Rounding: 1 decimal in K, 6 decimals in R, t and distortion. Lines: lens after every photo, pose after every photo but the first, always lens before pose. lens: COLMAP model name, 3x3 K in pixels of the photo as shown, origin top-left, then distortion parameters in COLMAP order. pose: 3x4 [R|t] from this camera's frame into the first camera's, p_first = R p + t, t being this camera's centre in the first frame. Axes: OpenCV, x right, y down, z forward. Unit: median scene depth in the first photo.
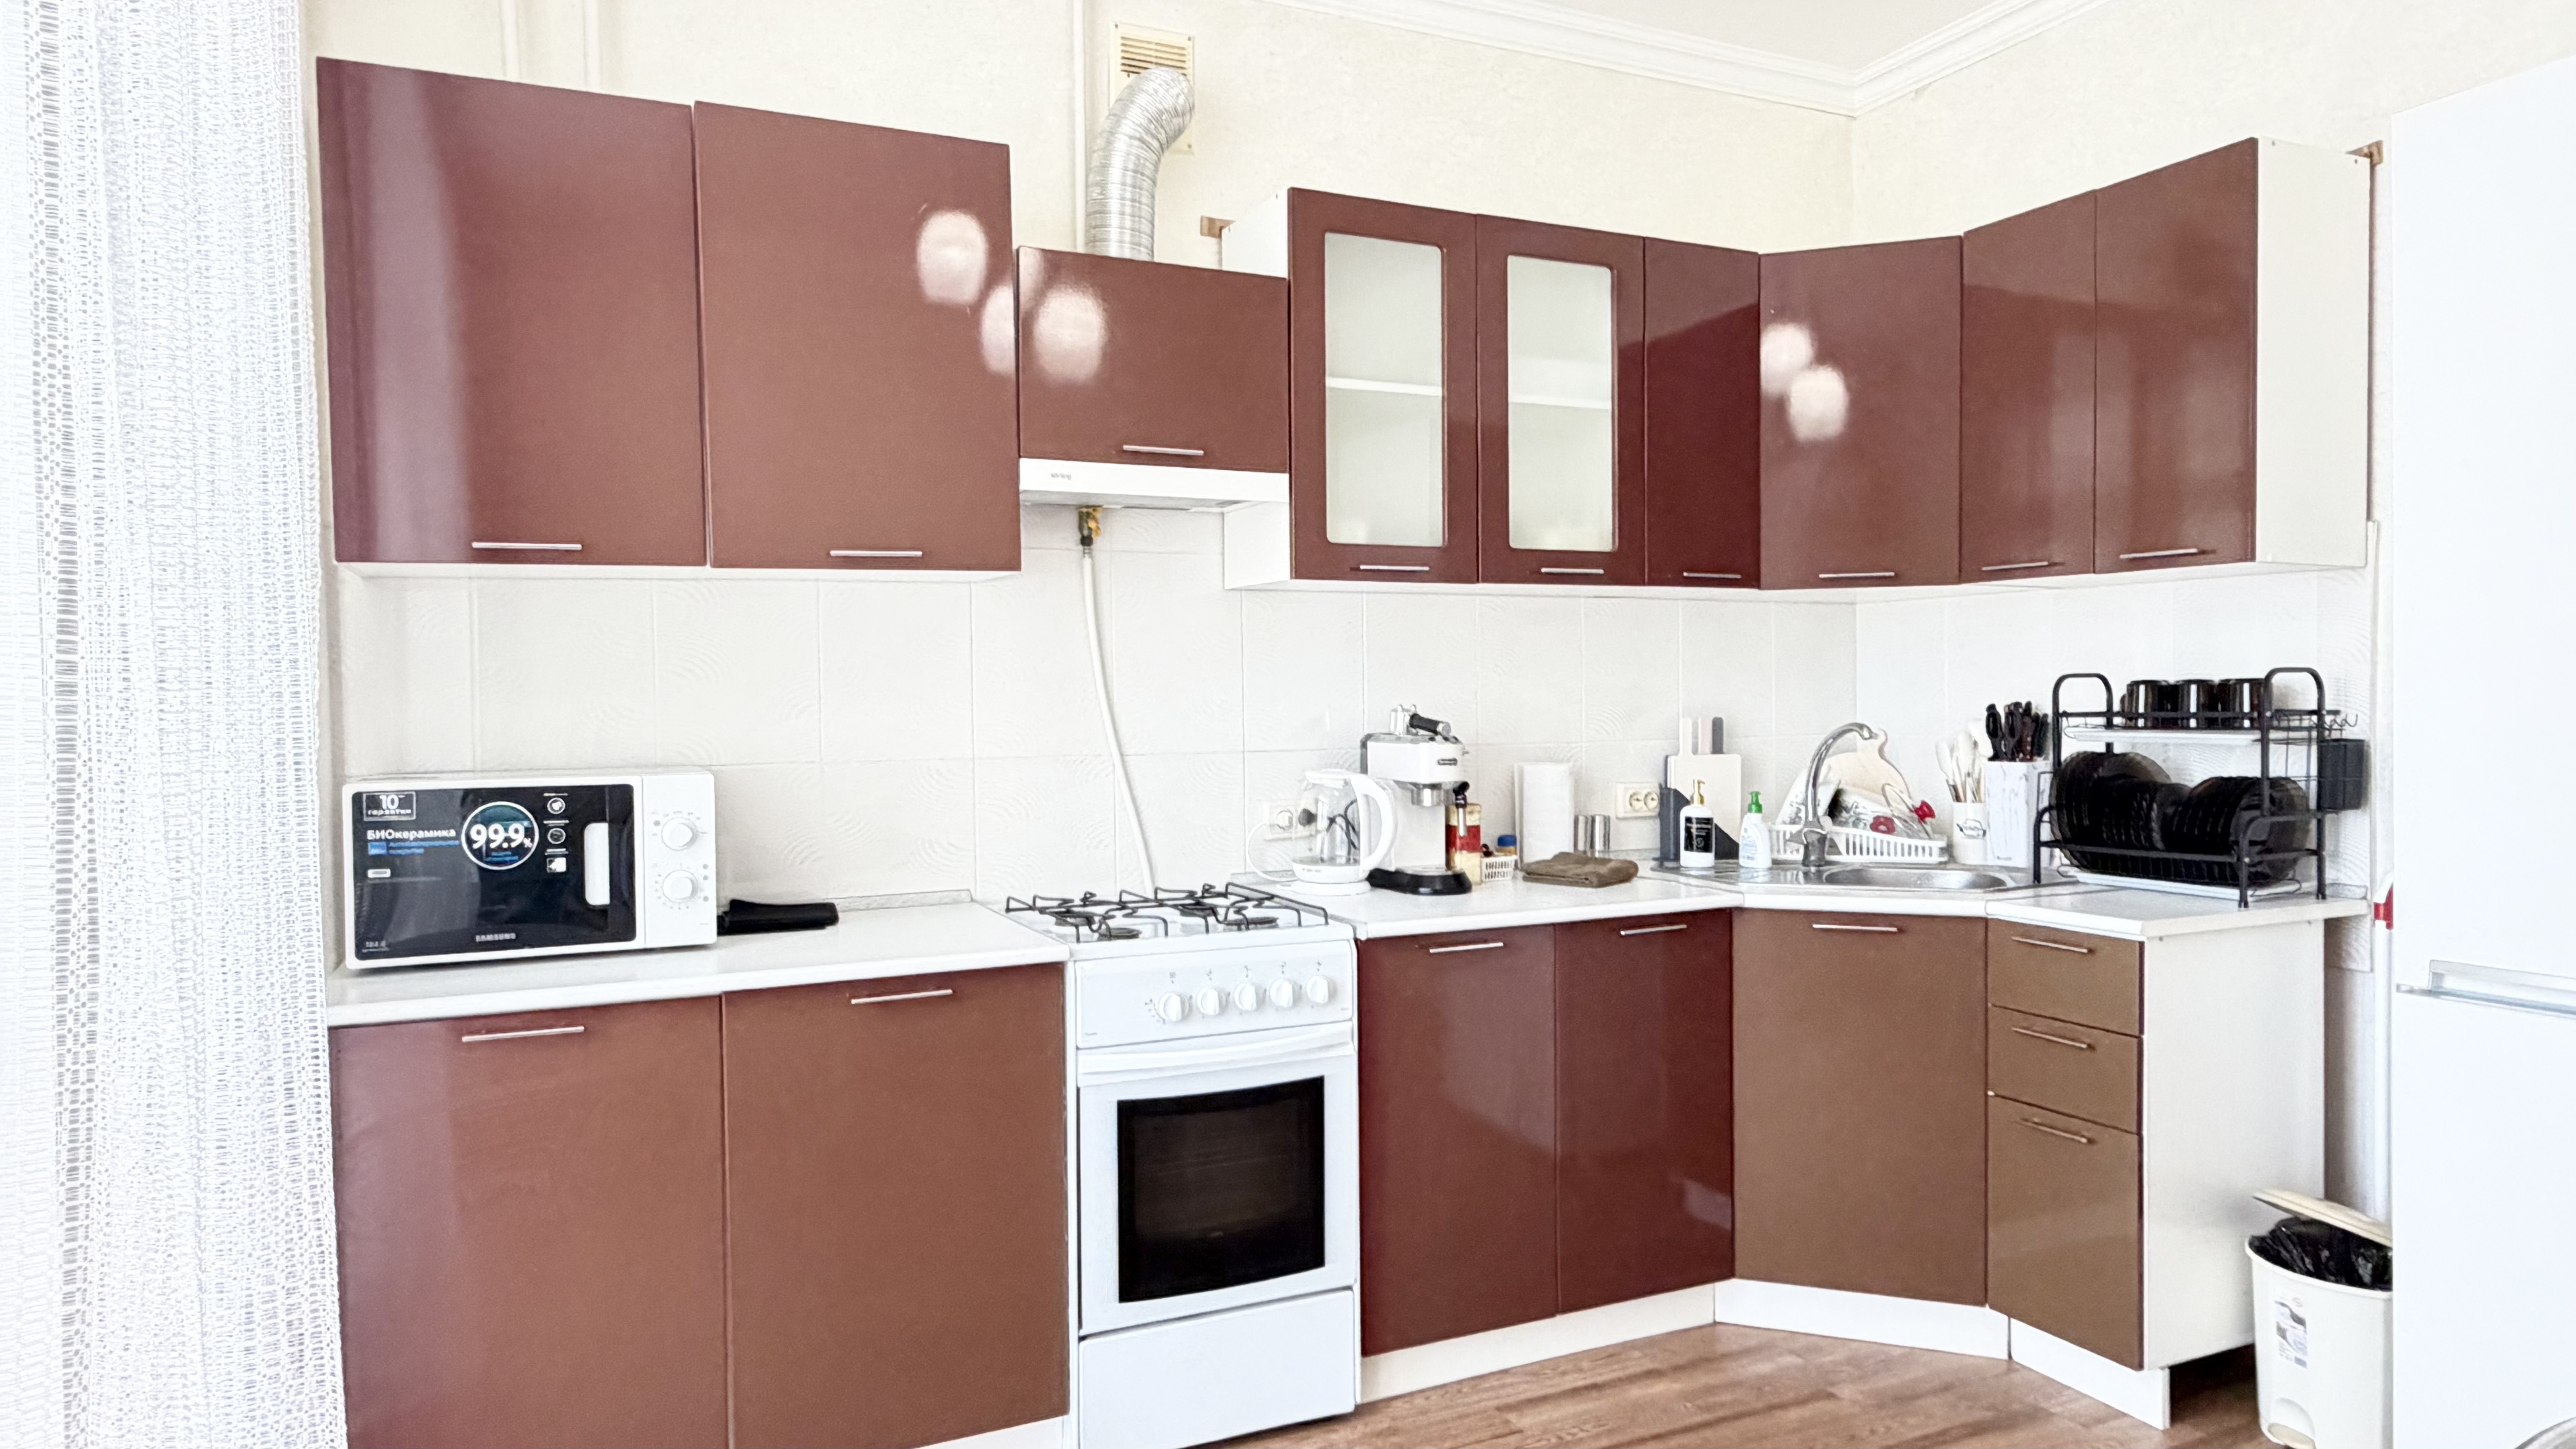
lens RADIAL K [[1551.6, 0, 1288.0], [0, 1551.6, 724.5], [0, 0, 1]] dist [0.000639, 0.001357]
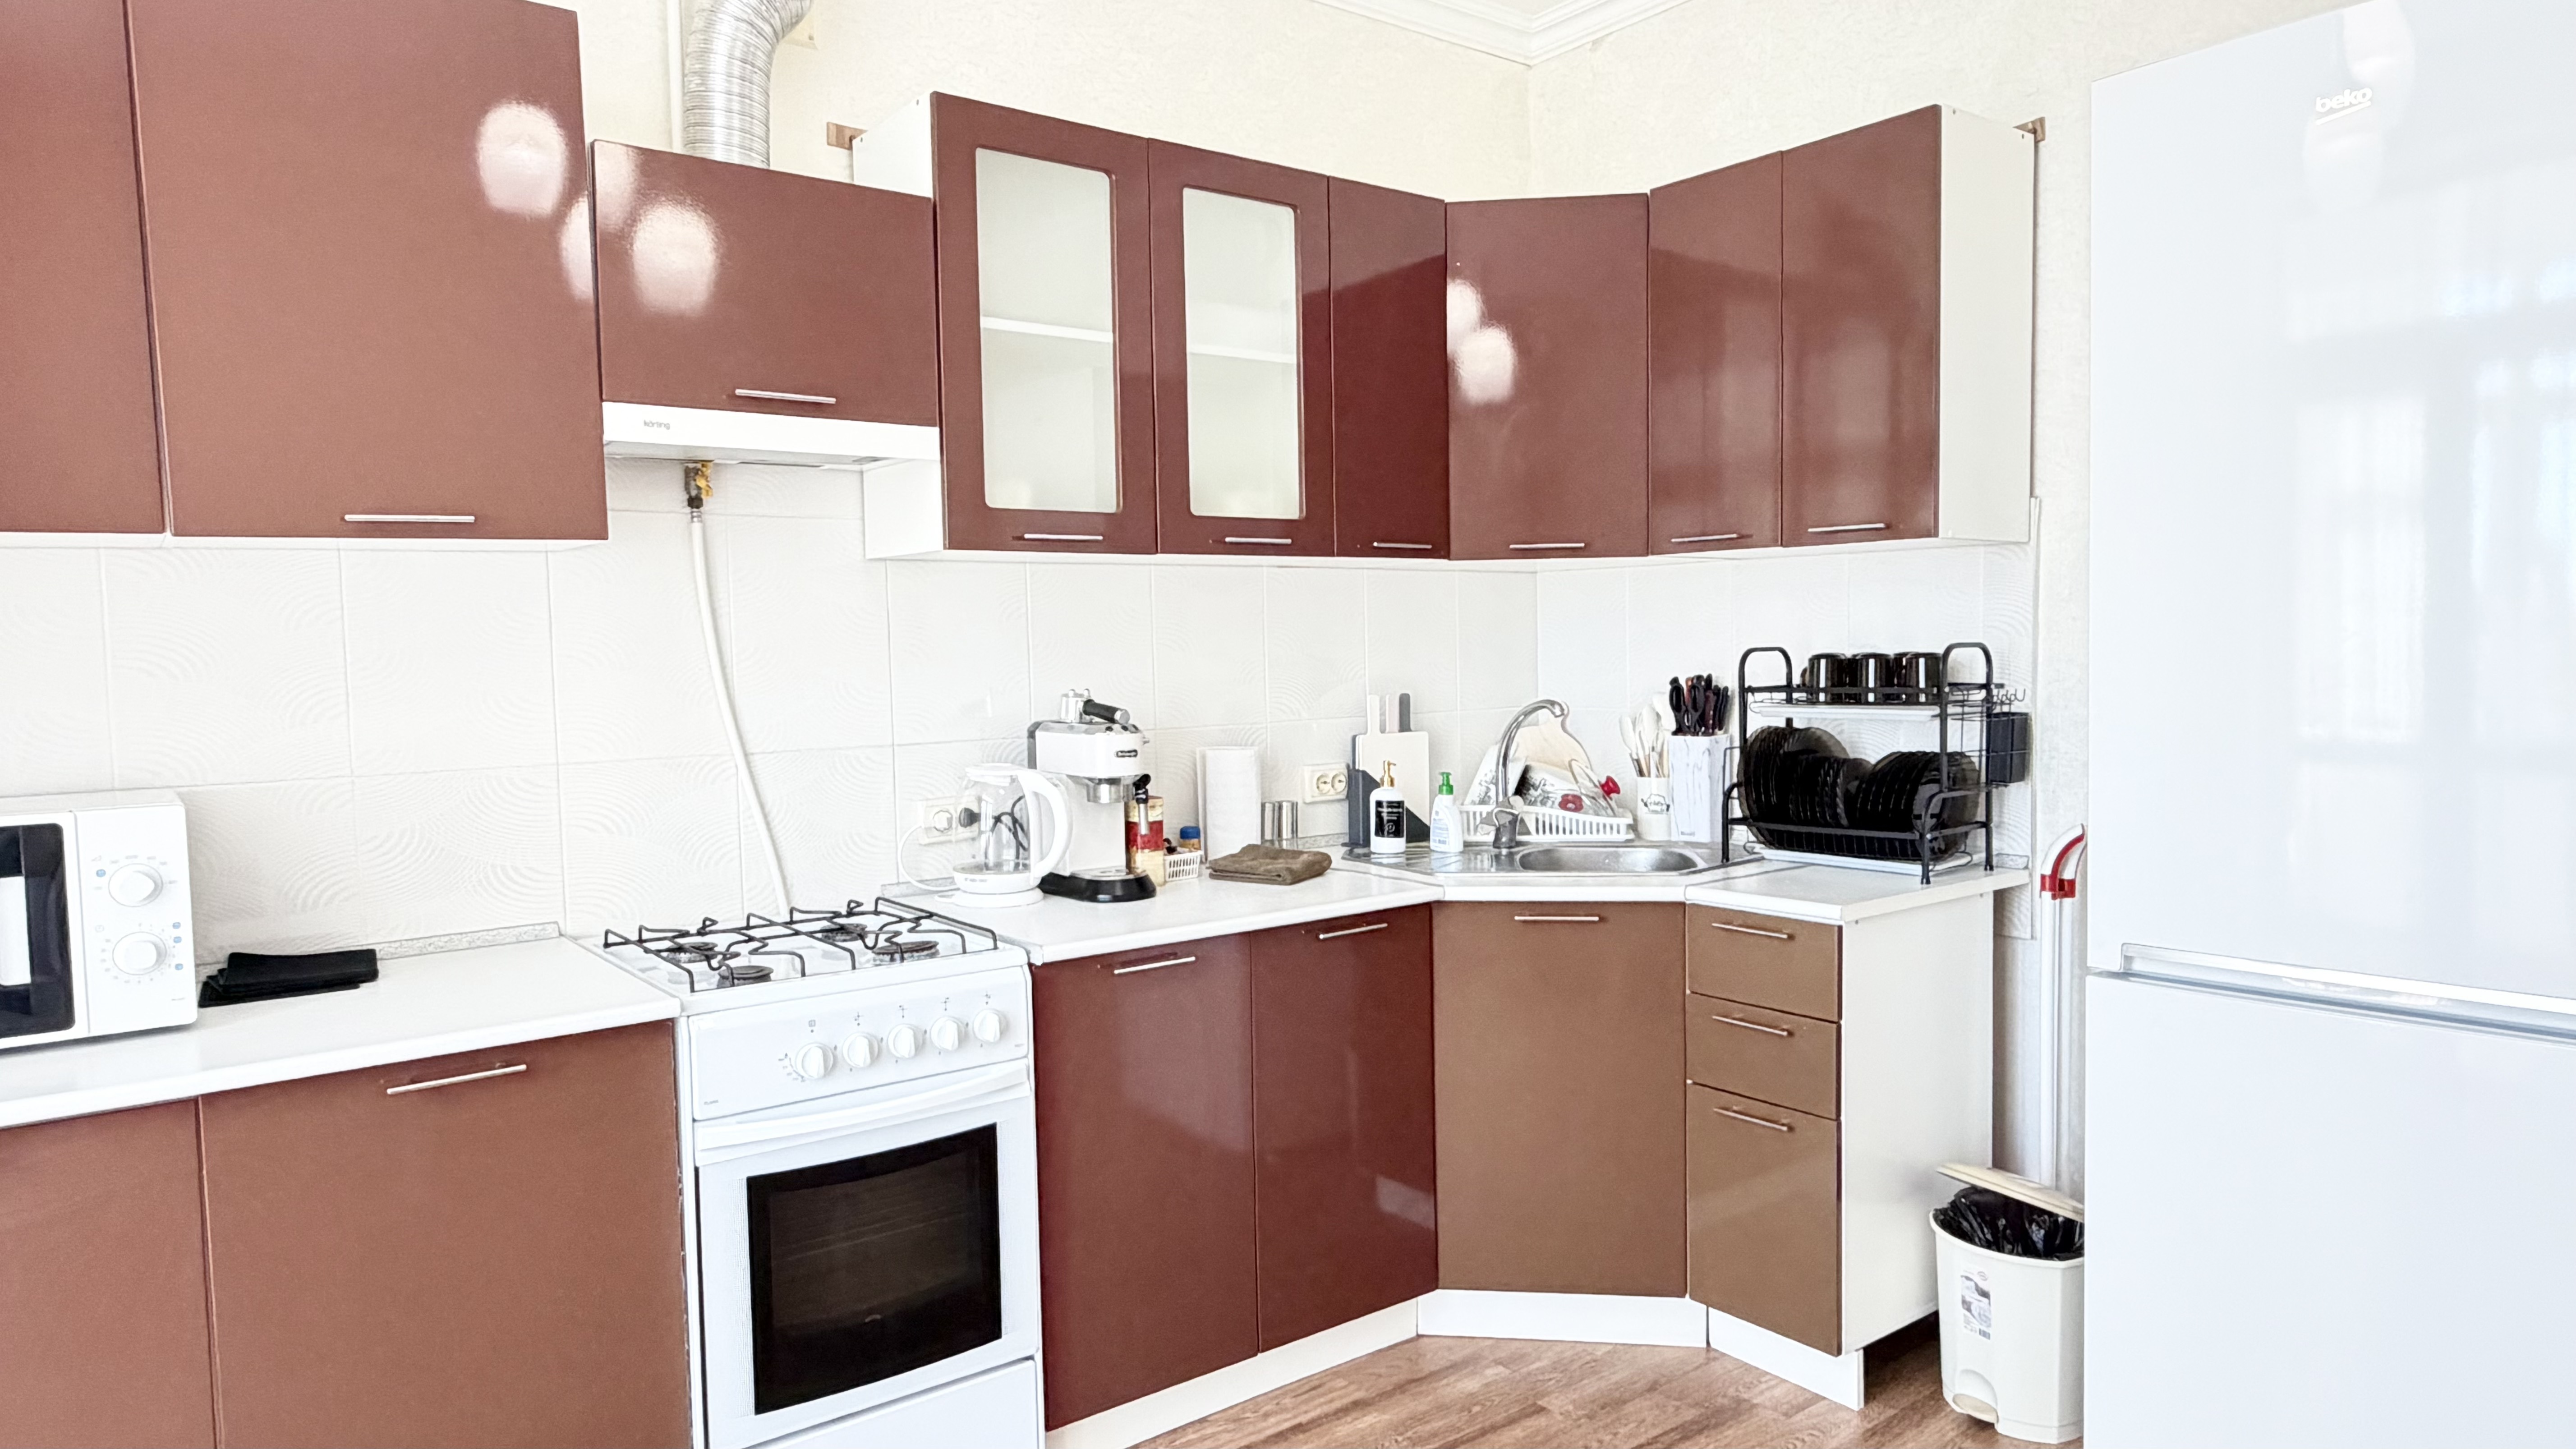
lens RADIAL K [[1543.6, 0, 1281.5], [0, 1543.6, 733.2], [0, 0, 1]] dist [-0.001357, 0.001338]
pose [[0.976378, -0.021612, 0.214987, -0.001754], [0.014151, 0.999245, 0.036185, -0.019387], [-0.215607, -0.032288, 0.975946, 0.112133]]
